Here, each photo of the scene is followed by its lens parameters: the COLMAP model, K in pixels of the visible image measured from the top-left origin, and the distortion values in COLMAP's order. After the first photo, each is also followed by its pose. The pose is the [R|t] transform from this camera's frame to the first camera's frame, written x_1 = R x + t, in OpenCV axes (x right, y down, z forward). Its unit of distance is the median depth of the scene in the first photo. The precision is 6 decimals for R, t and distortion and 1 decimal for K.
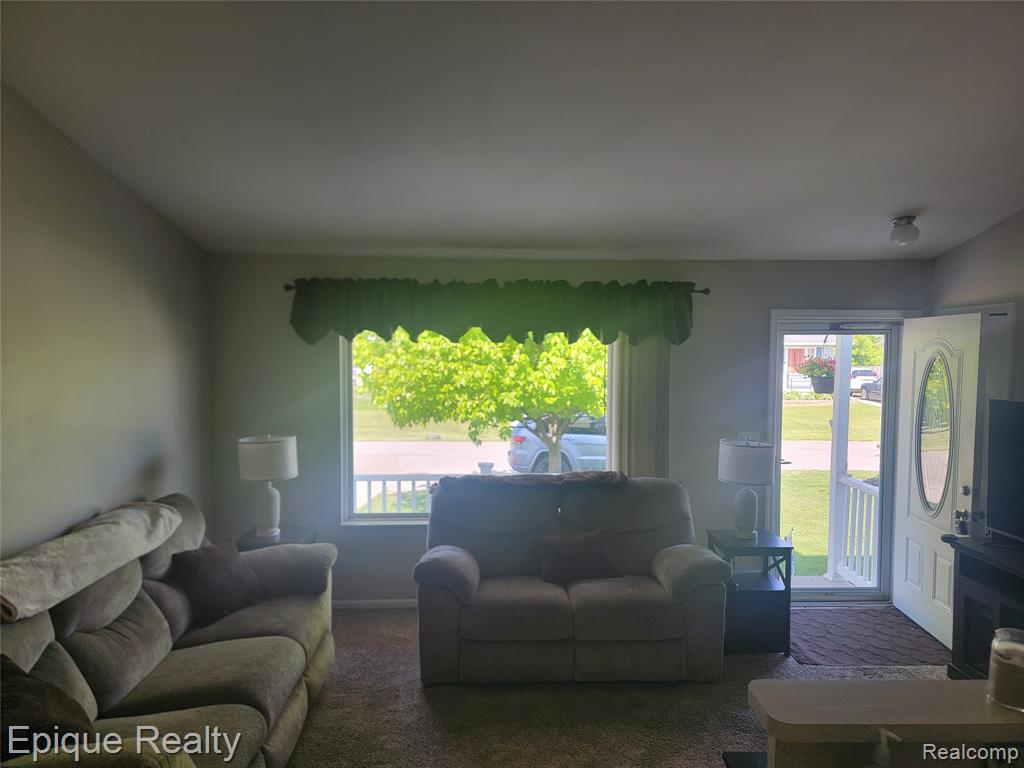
lens RADIAL K [[716.7, 0, 518.8], [0, 716.7, 402.6], [0, 0, 1]] dist [0.072014, -0.064490]
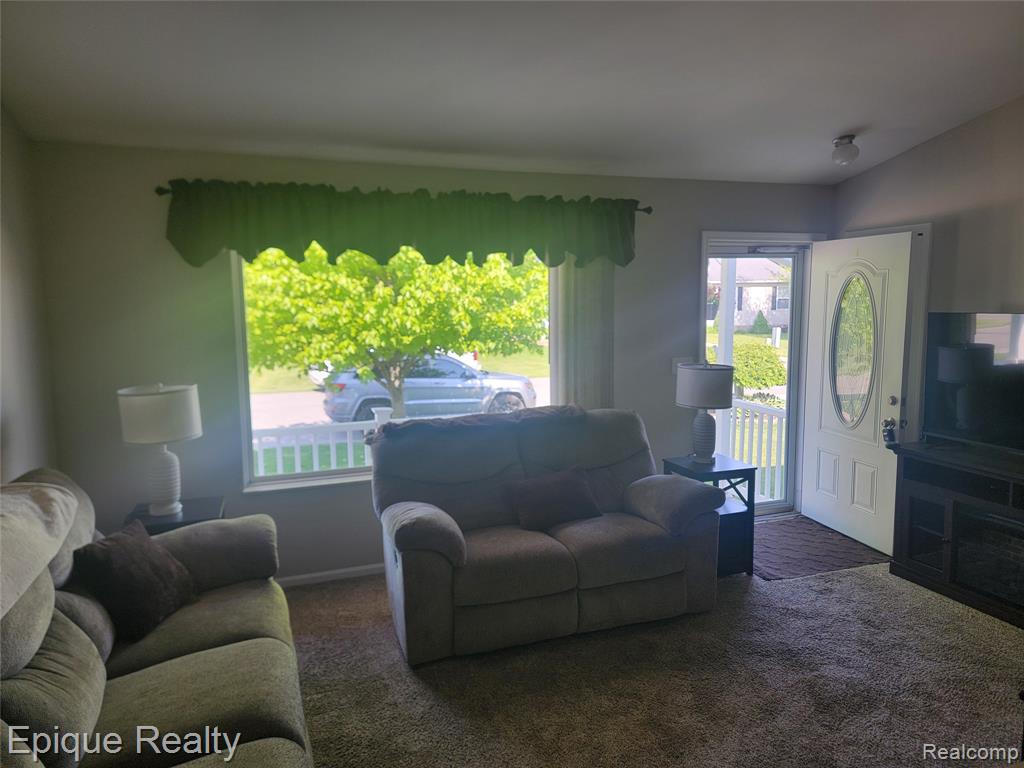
lens RADIAL K [[716.7, 0, 515.1], [0, 716.7, 389.7], [0, 0, 1]] dist [0.072014, -0.064490]
pose [[0.948965, -0.053889, 0.310744, -0.227169], [0.036101, 0.997378, 0.062715, 0.016576], [-0.313309, -0.048296, 0.948422, 0.152502]]
